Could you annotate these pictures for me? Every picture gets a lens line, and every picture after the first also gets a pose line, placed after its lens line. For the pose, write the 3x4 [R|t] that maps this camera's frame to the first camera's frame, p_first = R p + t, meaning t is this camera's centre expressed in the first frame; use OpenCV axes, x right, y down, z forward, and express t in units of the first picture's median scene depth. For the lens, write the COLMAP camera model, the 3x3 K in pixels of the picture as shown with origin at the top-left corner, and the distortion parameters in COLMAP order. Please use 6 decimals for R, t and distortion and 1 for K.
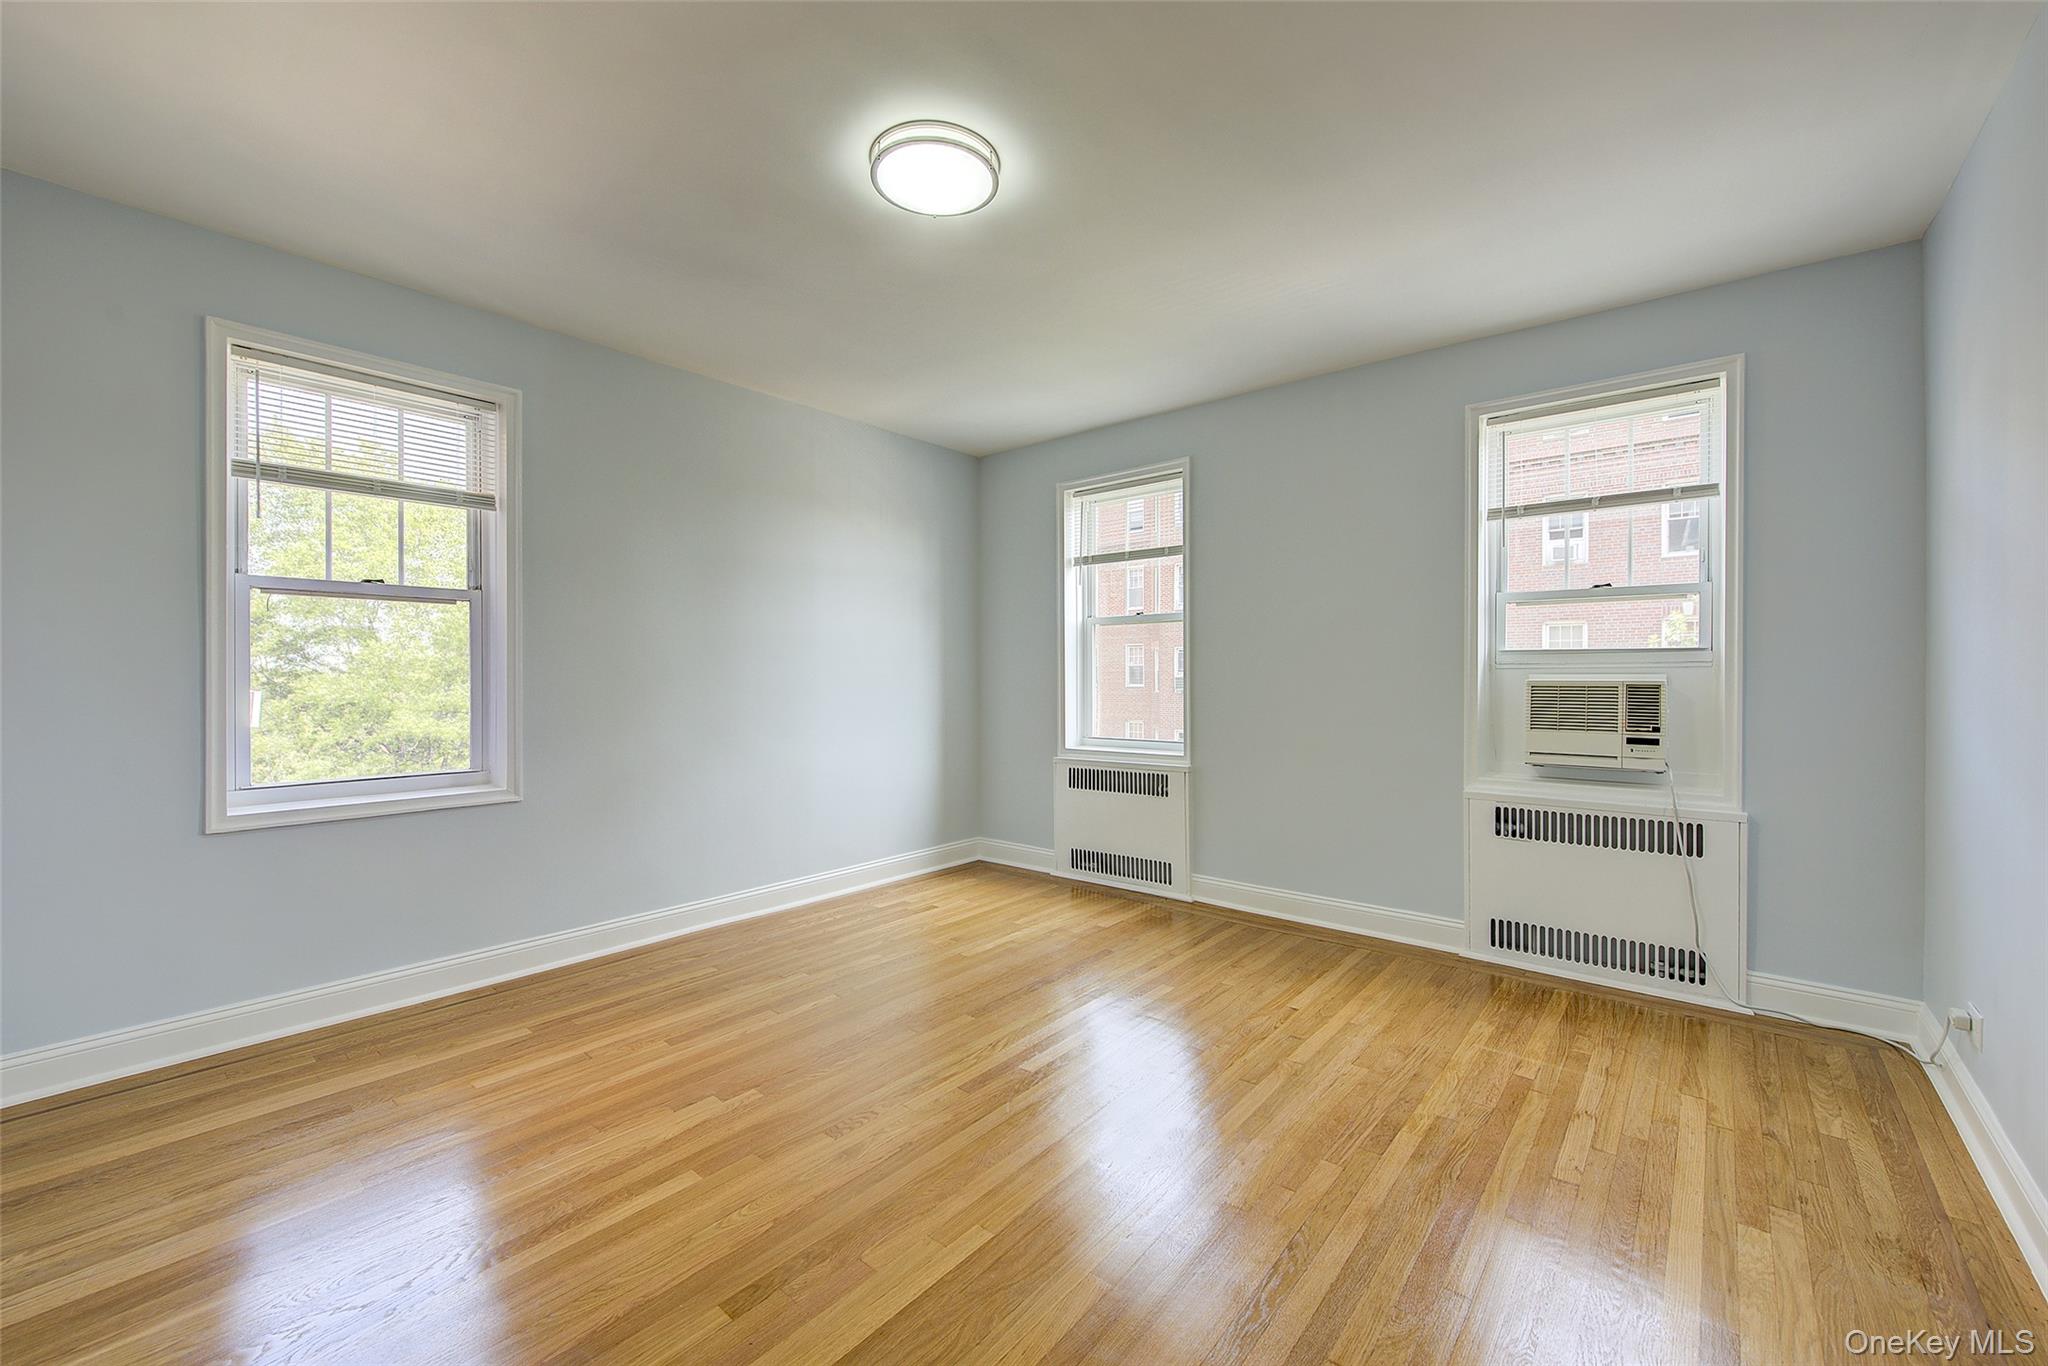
lens RADIAL K [[814.9, 0, 1027.4], [0, 814.9, 672.3], [0, 0, 1]] dist [0.005023, -0.002706]
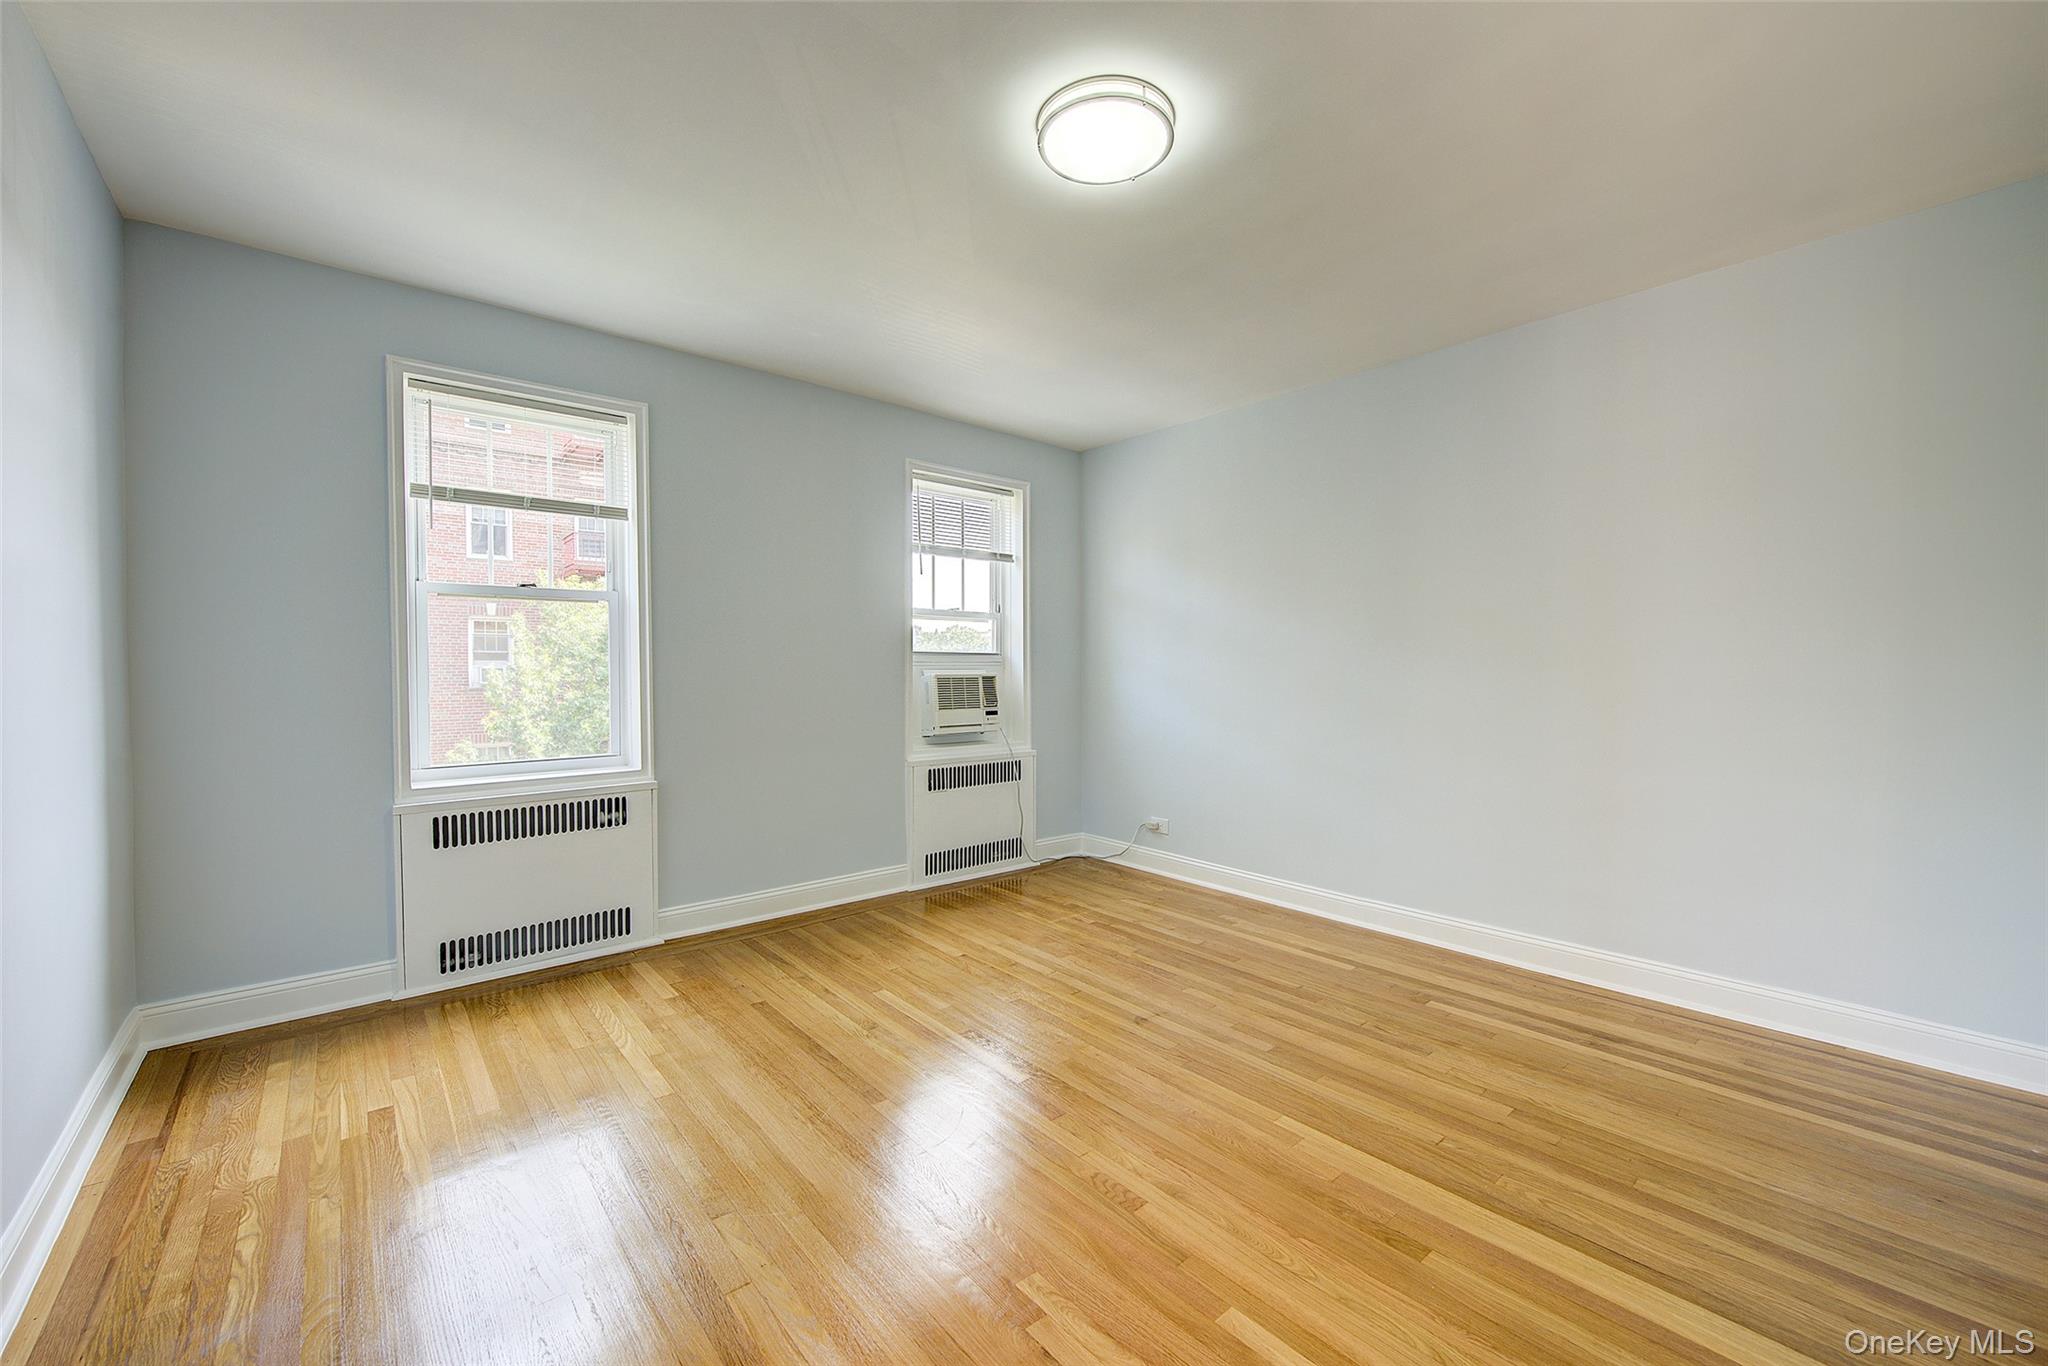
lens RADIAL K [[814.9, 0, 1035.2], [0, 814.9, 678.2], [0, 0, 1]] dist [0.005023, -0.002706]
pose [[0.158737, -0.010650, 0.987264, -0.681149], [-0.001614, 0.999938, 0.011046, 0.001827], [-0.987320, -0.003347, 0.158710, 0.603285]]
